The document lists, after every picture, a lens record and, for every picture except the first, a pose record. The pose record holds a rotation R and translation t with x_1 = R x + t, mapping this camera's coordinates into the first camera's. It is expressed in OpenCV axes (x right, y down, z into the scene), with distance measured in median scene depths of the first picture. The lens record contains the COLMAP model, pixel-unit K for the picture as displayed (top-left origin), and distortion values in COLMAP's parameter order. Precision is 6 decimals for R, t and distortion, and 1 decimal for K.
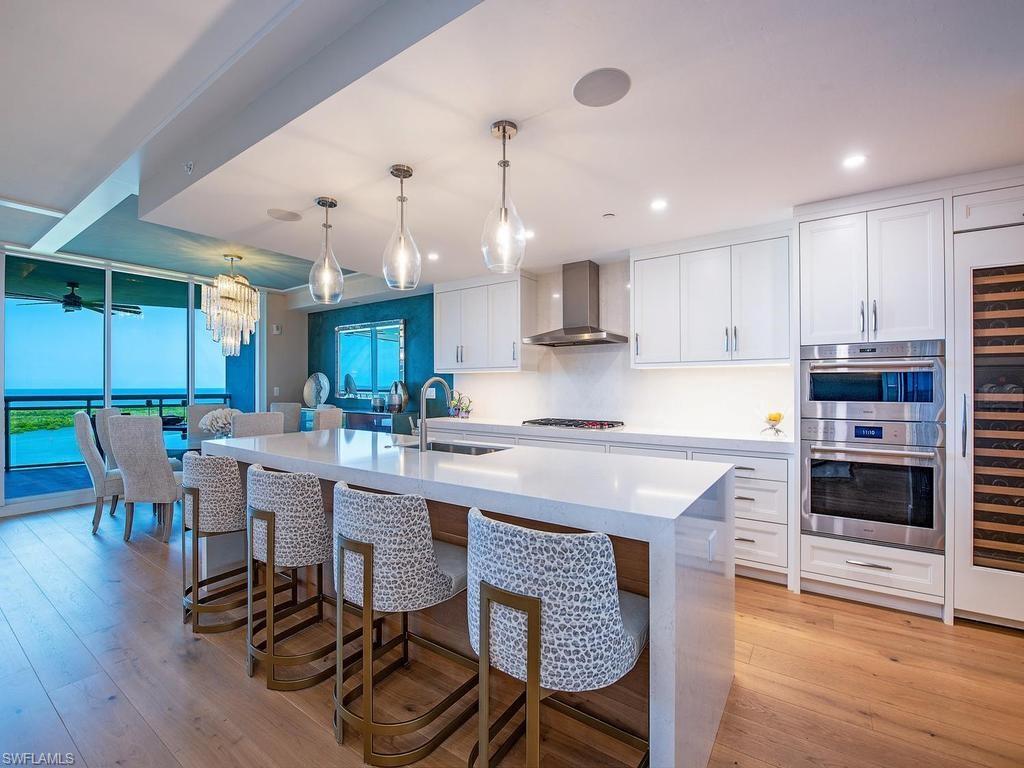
lens RADIAL K [[455.2, 0, 506.2], [0, 455.2, 377.7], [0, 0, 1]] dist [0.003146, -0.000596]
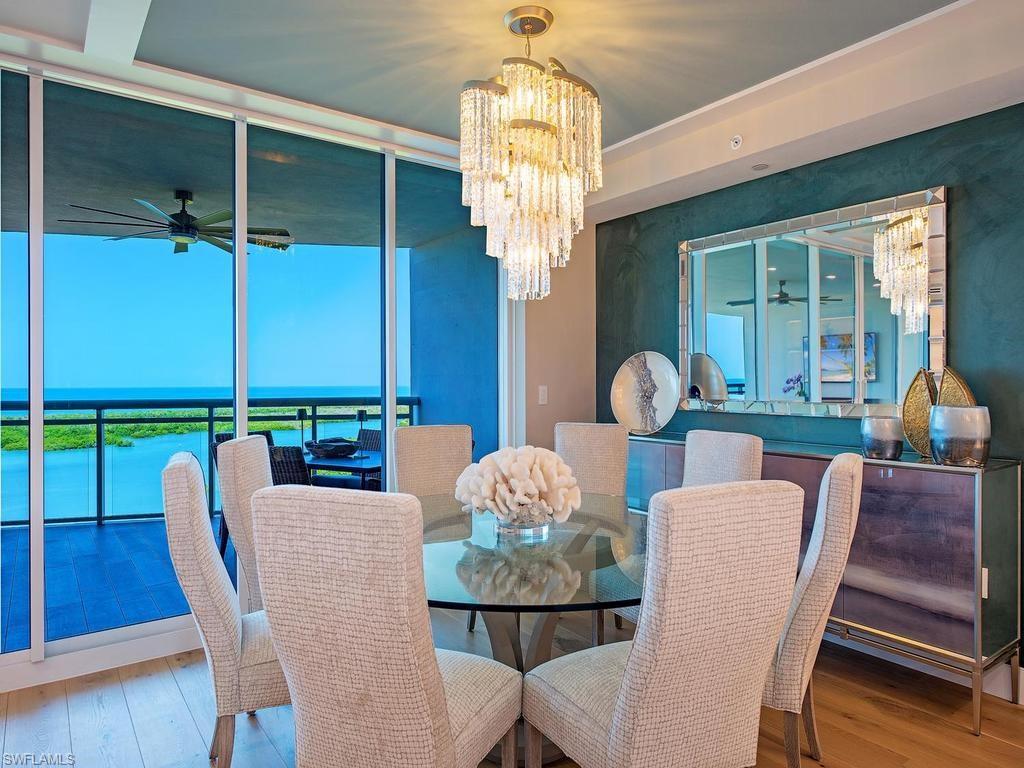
lens RADIAL K [[660.5, 0, 520.9], [0, 660.5, 382.8], [0, 0, 1]] dist [0.085155, 0.003659]
pose [[0.950359, 0.002951, -0.311140, -0.432806], [-0.001639, 0.999989, 0.004477, 0.022207], [0.311150, -0.003745, 0.950354, 0.486874]]
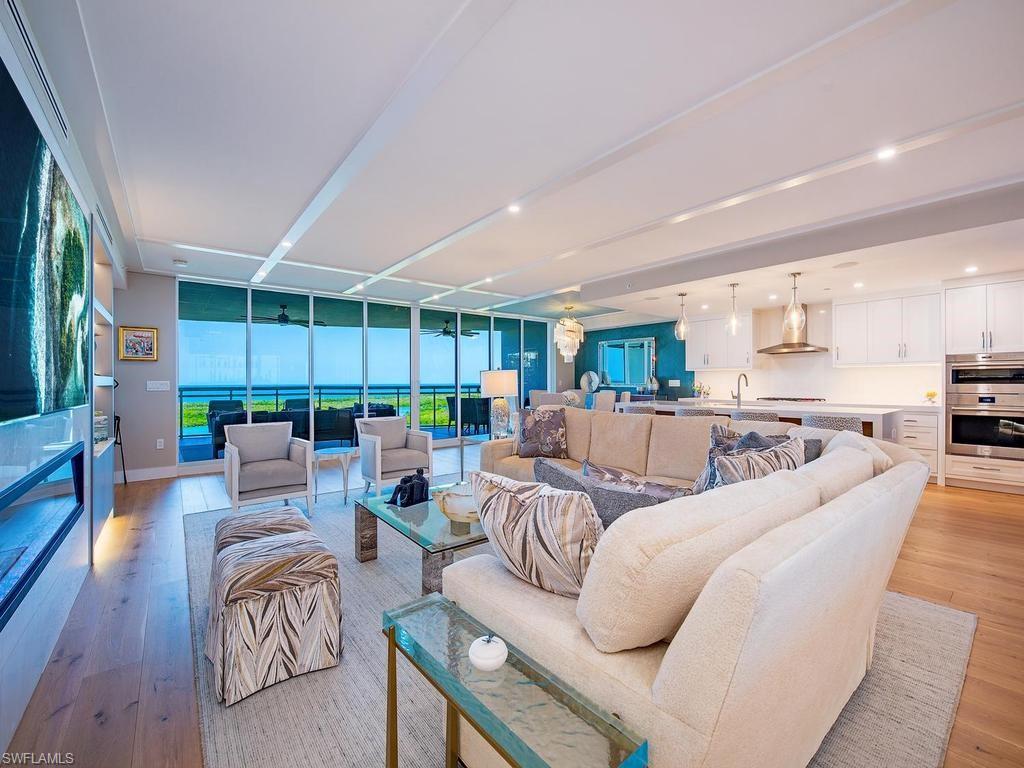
lens RADIAL K [[428.6, 0, 482.8], [0, 428.6, 376.2], [0, 0, 1]] dist [-0.018585, -0.001291]
pose [[0.945334, 0.004275, -0.326076, -0.359878], [-0.005620, 0.999979, -0.003183, 0.020456], [0.326056, 0.004842, 0.945338, -0.752149]]
